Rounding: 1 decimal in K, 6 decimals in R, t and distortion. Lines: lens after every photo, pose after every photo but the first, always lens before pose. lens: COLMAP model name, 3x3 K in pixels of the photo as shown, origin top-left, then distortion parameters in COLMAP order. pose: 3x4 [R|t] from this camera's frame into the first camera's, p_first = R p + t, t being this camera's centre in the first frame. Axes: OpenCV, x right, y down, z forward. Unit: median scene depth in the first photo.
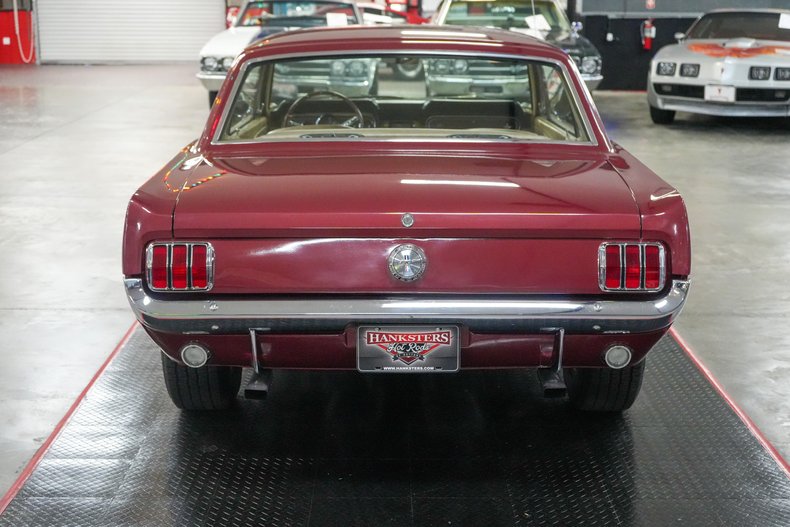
lens RADIAL K [[1169.8, 0, 398.4], [0, 1169.8, 263.1], [0, 0, 1]] dist [-0.015126, 0.069944]
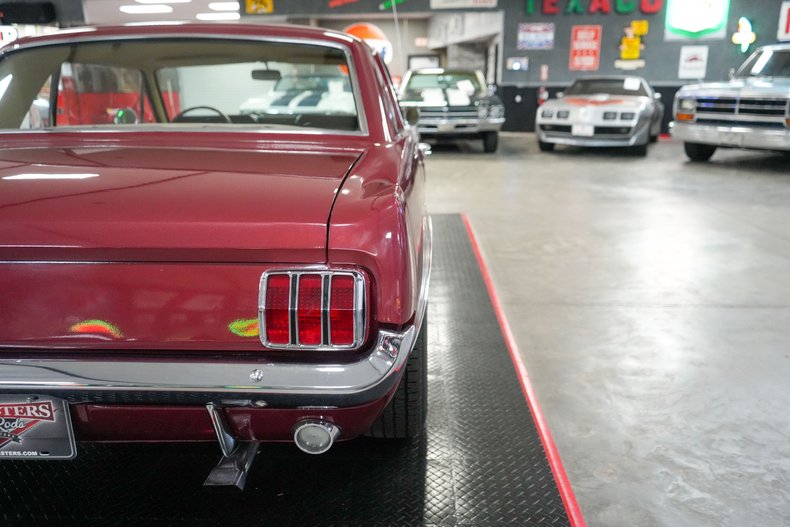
lens RADIAL K [[628.9, 0, 394.4], [0, 628.9, 265.3], [0, 0, 1]] dist [-0.012304, 0.002524]
pose [[0.999061, 0.000723, -0.043313, 0.249824], [0.001259, 0.998954, 0.045701, -0.033710], [0.043301, -0.045712, 0.998016, 0.655745]]
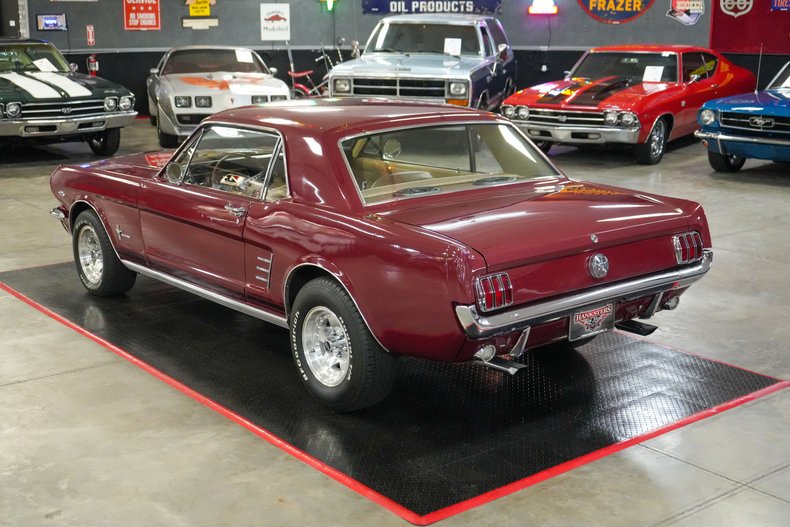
lens RADIAL K [[1082.5, 0, 394.1], [0, 1082.5, 264.3], [0, 0, 1]] dist [-0.006010, 0.017516]
pose [[0.788178, -0.150914, 0.596657, -1.045531], [0.147335, 0.987548, 0.055154, -0.119125], [-0.597551, 0.044437, 0.800599, -0.000316]]
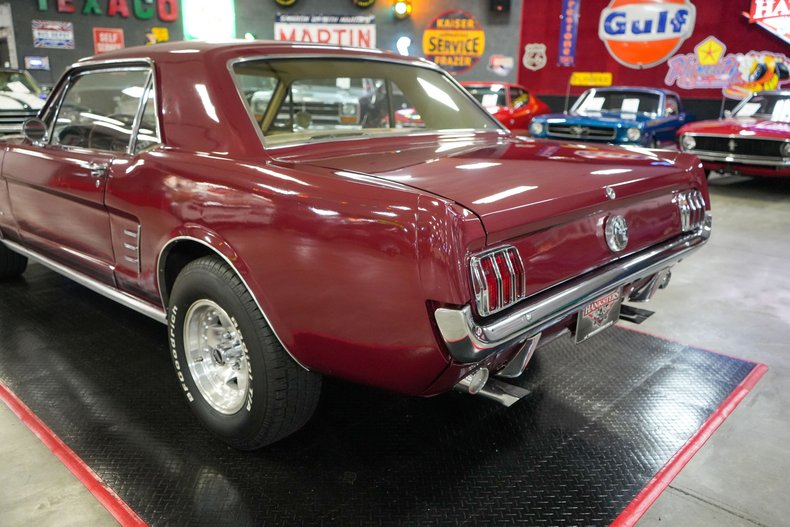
lens RADIAL K [[628.9, 0, 394.4], [0, 628.9, 265.3], [0, 0, 1]] dist [-0.012304, 0.002524]
pose [[0.690102, -0.189401, 0.698489, -0.524657], [0.154910, 0.981436, 0.113074, -0.065349], [-0.706938, 0.030170, 0.706631, 0.716897]]
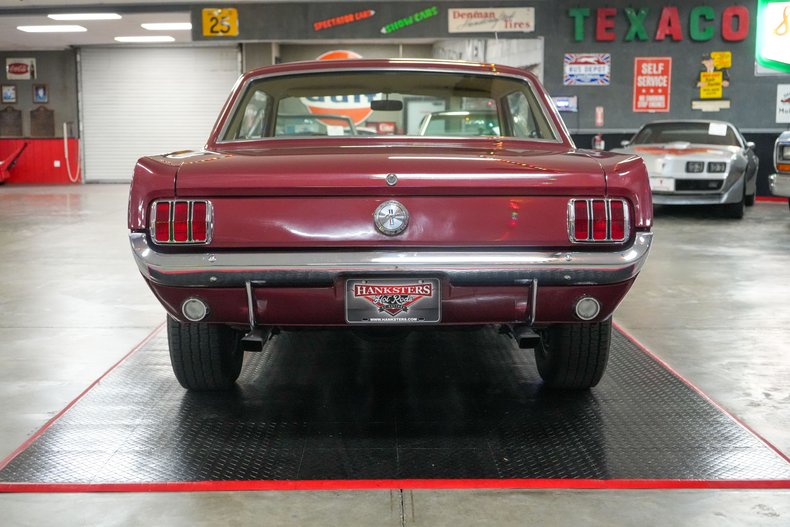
lens RADIAL K [[987.5, 0, 396.5], [0, 987.5, 263.1], [0, 0, 1]] dist [0.002397, 0.005270]
pose [[0.999957, -0.005541, 0.007393, 0.005033], [0.006301, 0.994237, -0.107018, 0.135614], [-0.006757, 0.107060, 0.994230, 0.091393]]
